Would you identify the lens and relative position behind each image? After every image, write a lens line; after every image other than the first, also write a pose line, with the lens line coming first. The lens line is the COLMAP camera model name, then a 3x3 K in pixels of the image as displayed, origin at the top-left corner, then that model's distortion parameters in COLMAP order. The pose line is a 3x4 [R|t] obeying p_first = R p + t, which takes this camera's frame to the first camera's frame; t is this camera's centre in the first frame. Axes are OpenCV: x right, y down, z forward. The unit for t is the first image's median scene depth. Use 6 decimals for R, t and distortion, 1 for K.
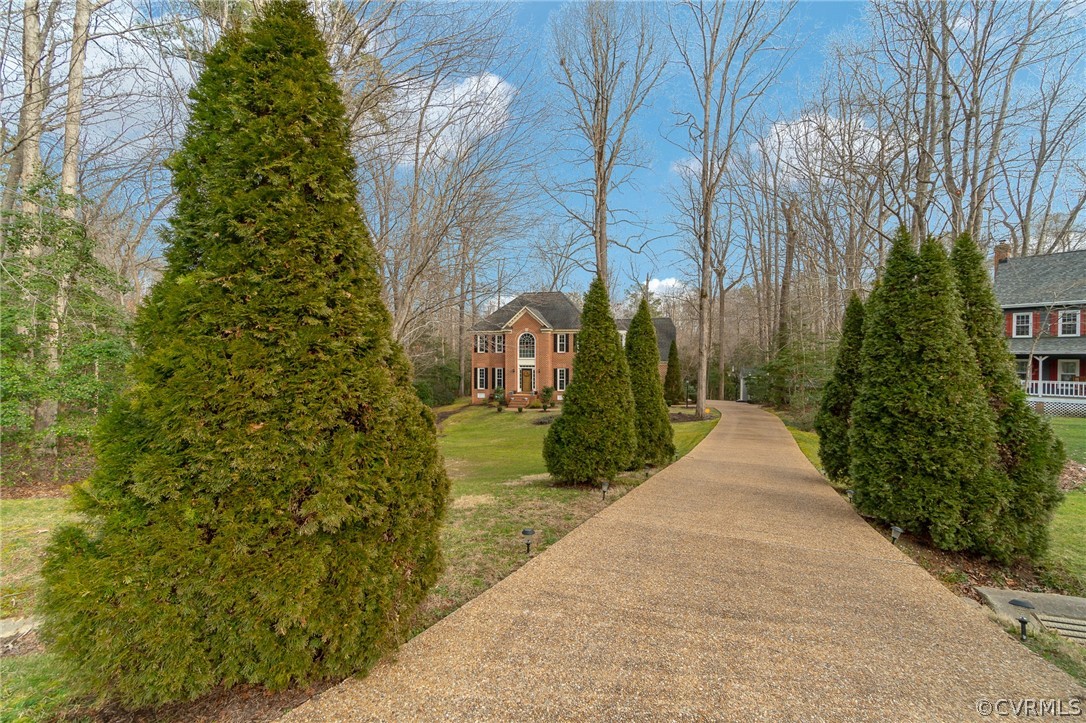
lens RADIAL K [[485.1, 0, 543.0], [0, 485.1, 361.5], [0, 0, 1]] dist [0.001690, 0.000033]
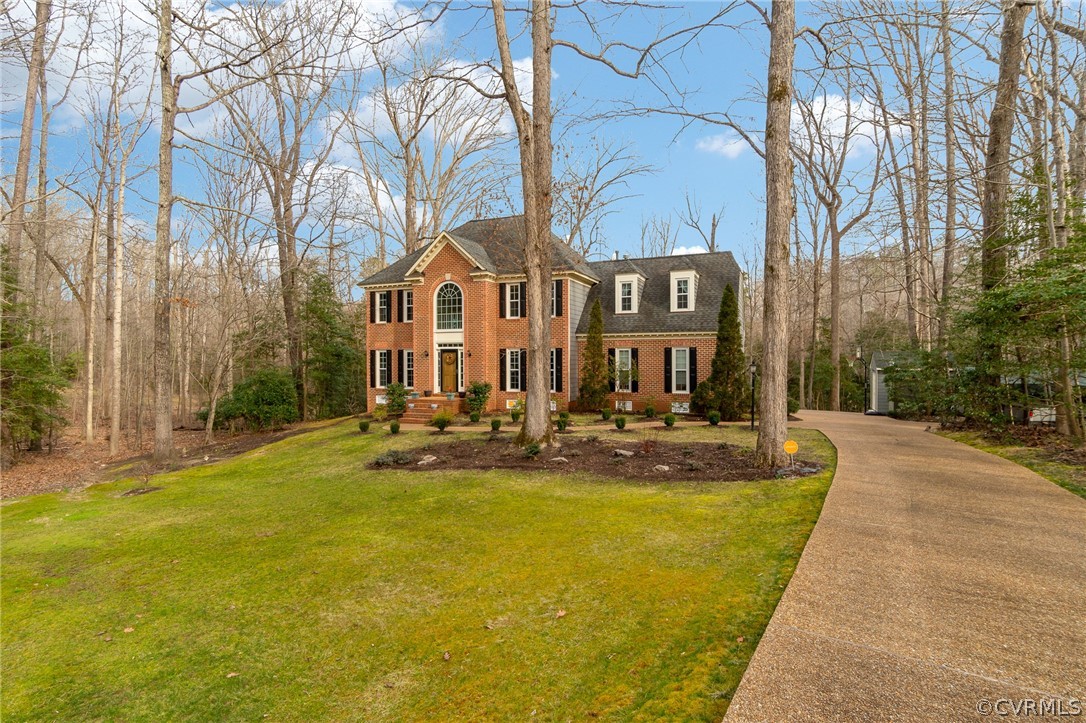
lens RADIAL K [[550.2, 0, 543.0], [0, 550.2, 361.5], [0, 0, 1]] dist [0.000465, 0.000092]
pose [[0.990835, -0.003278, -0.135035, 0.150561], [0.002812, 0.999989, -0.003637, 0.030427], [0.135045, 0.003224, 0.990834, 0.411180]]
